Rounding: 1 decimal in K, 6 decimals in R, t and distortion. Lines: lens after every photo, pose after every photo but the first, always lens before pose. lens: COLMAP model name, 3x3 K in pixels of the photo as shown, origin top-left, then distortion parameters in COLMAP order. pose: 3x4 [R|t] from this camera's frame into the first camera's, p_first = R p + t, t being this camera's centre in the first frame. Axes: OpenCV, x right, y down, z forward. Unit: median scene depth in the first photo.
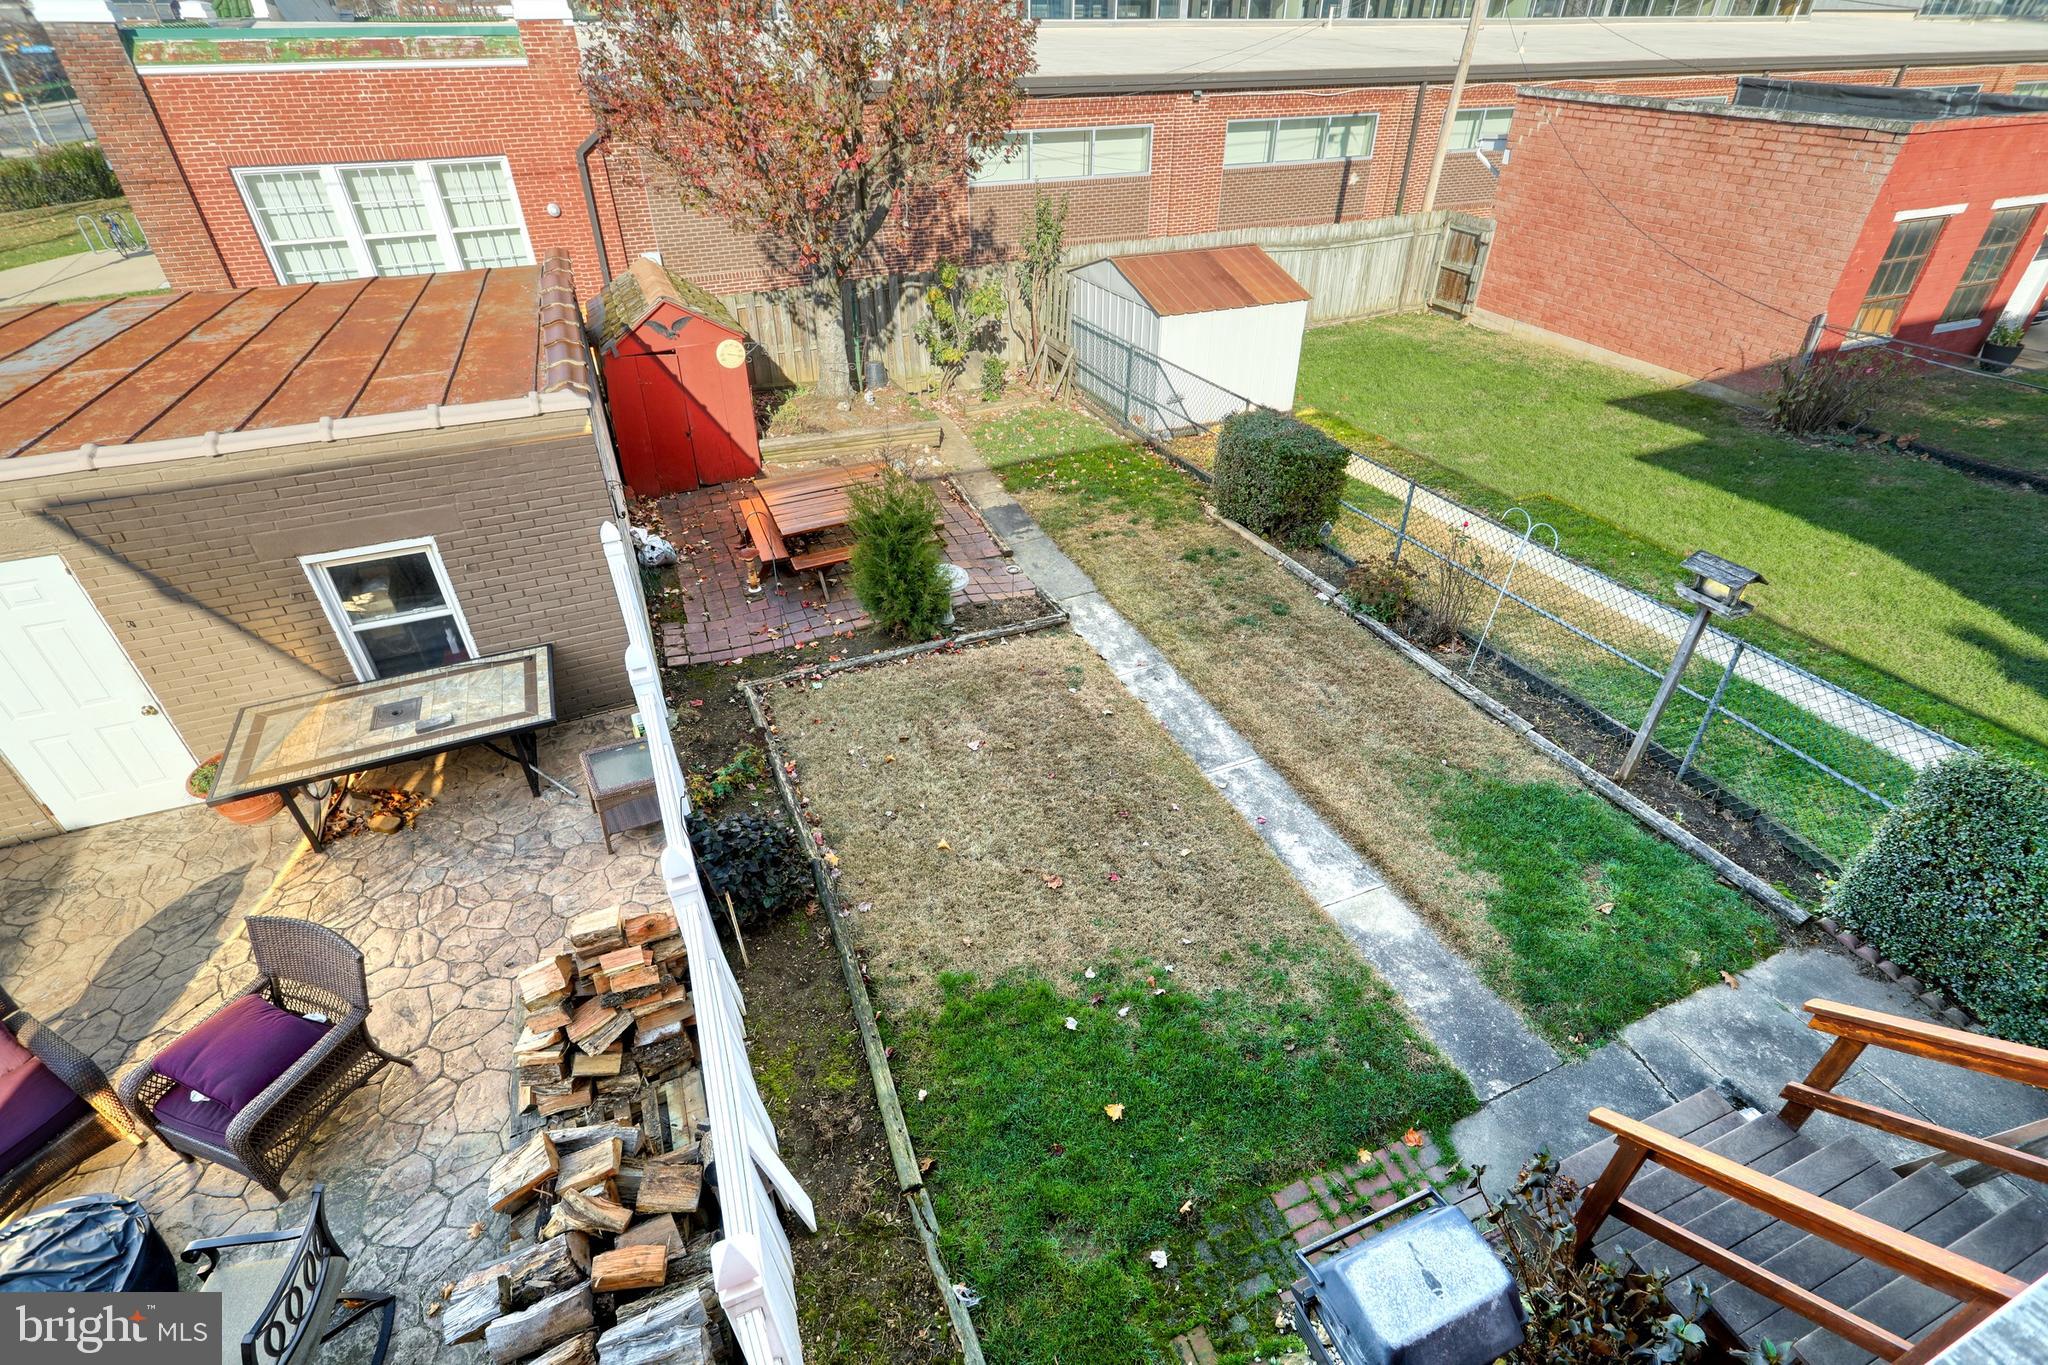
lens RADIAL K [[969.8, 0, 1024.0], [0, 969.8, 682.5], [0, 0, 1]] dist [-0.002622, 0.000628]
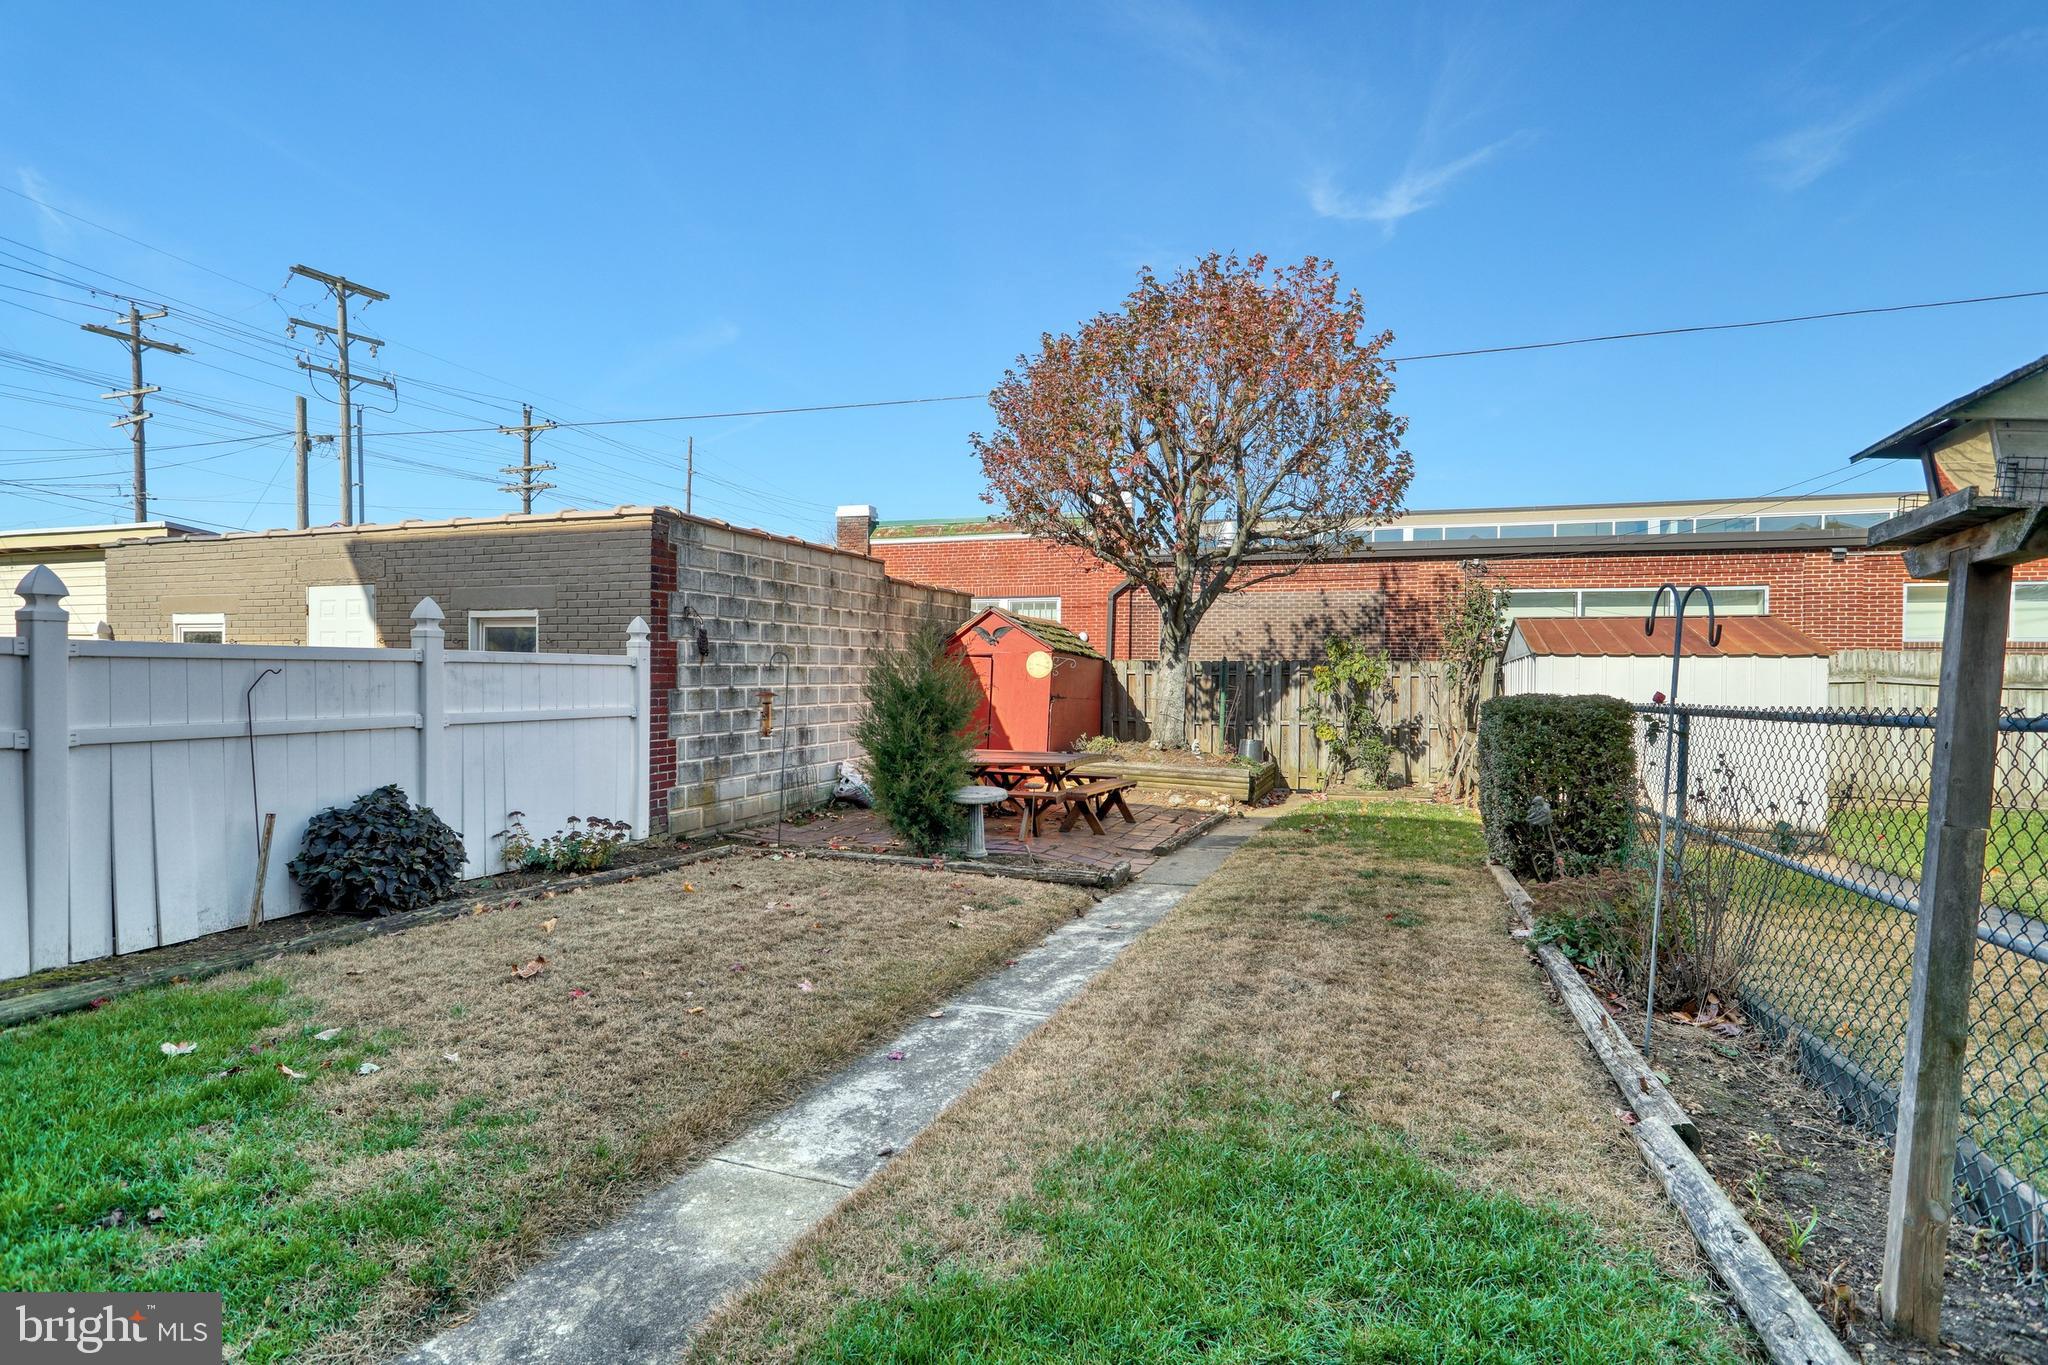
lens RADIAL K [[969.8, 0, 1024.0], [0, 969.8, 682.5], [0, 0, 1]] dist [-0.002622, 0.000628]
pose [[0.730525, 0.022042, -0.682530, 0.427638], [-0.407344, 0.816257, -0.409628, 0.111988], [0.548091, 0.577268, 0.605275, 0.427957]]
